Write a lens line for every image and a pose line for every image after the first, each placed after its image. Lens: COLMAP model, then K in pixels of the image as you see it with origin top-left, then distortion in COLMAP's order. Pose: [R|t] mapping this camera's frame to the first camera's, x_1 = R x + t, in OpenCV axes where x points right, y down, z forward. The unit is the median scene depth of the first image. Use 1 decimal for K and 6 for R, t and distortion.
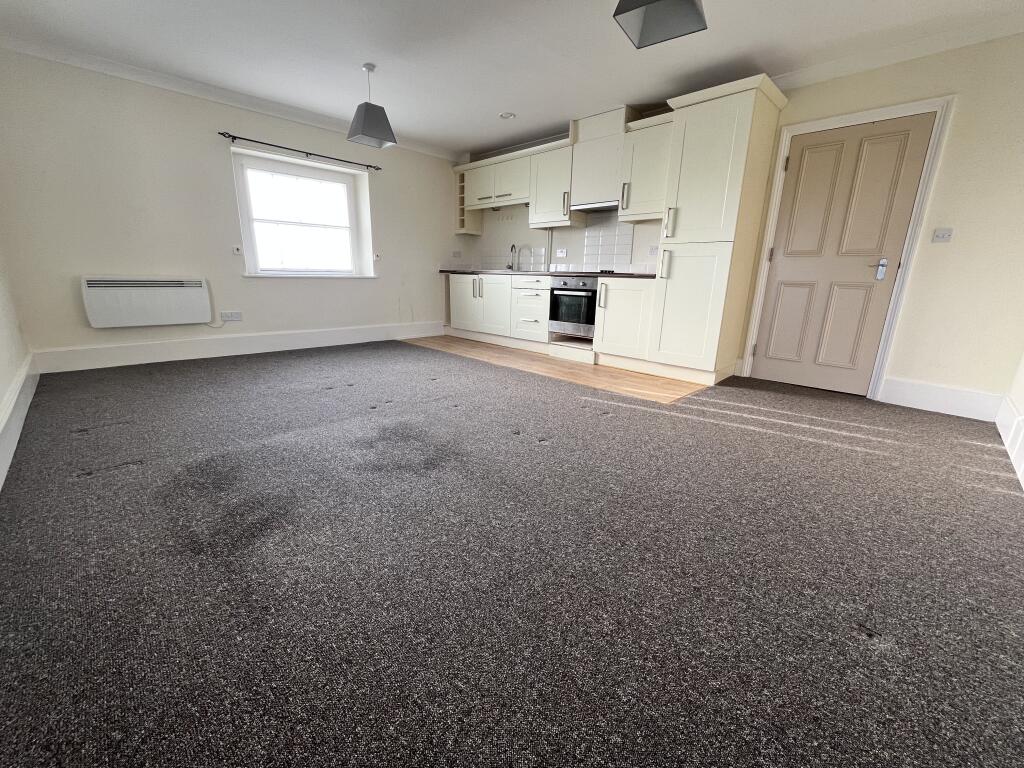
lens RADIAL K [[416.9, 0, 512.0], [0, 416.9, 384.0], [0, 0, 1]] dist [-0.003456, -0.000028]
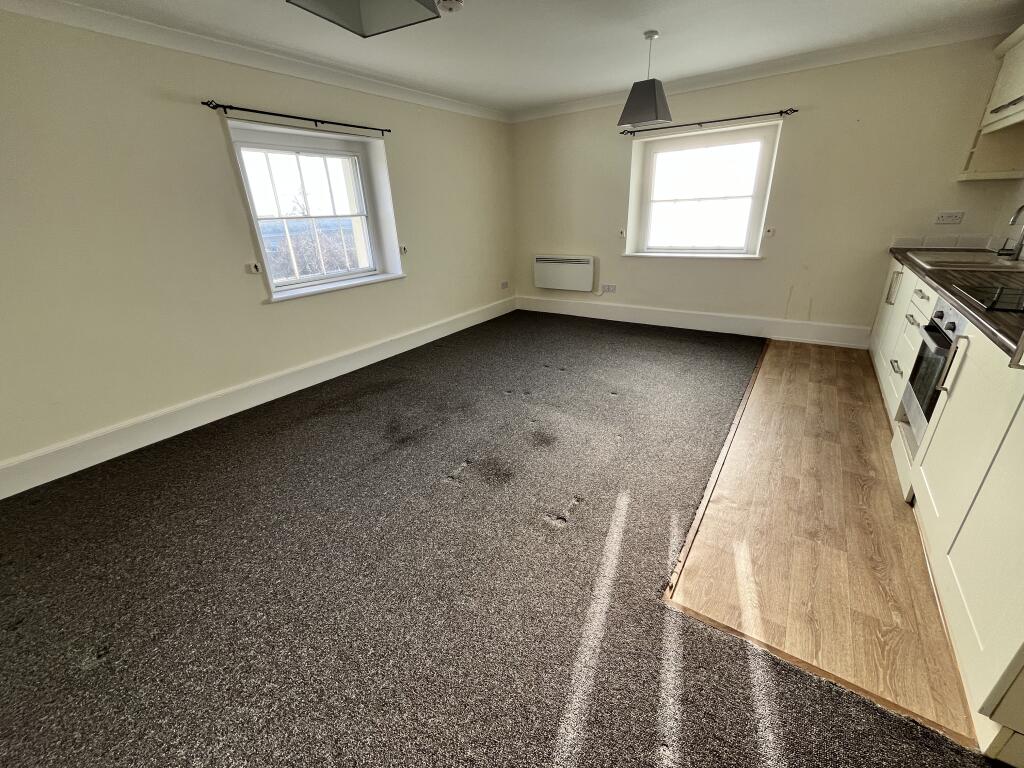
lens RADIAL K [[416.9, 0, 512.0], [0, 416.9, 384.0], [0, 0, 1]] dist [-0.003456, -0.000028]
pose [[0.172706, 0.352858, -0.919600, 0.539337], [-0.204644, 0.926111, 0.316923, -0.242954], [0.963480, 0.133456, 0.232155, 0.497044]]
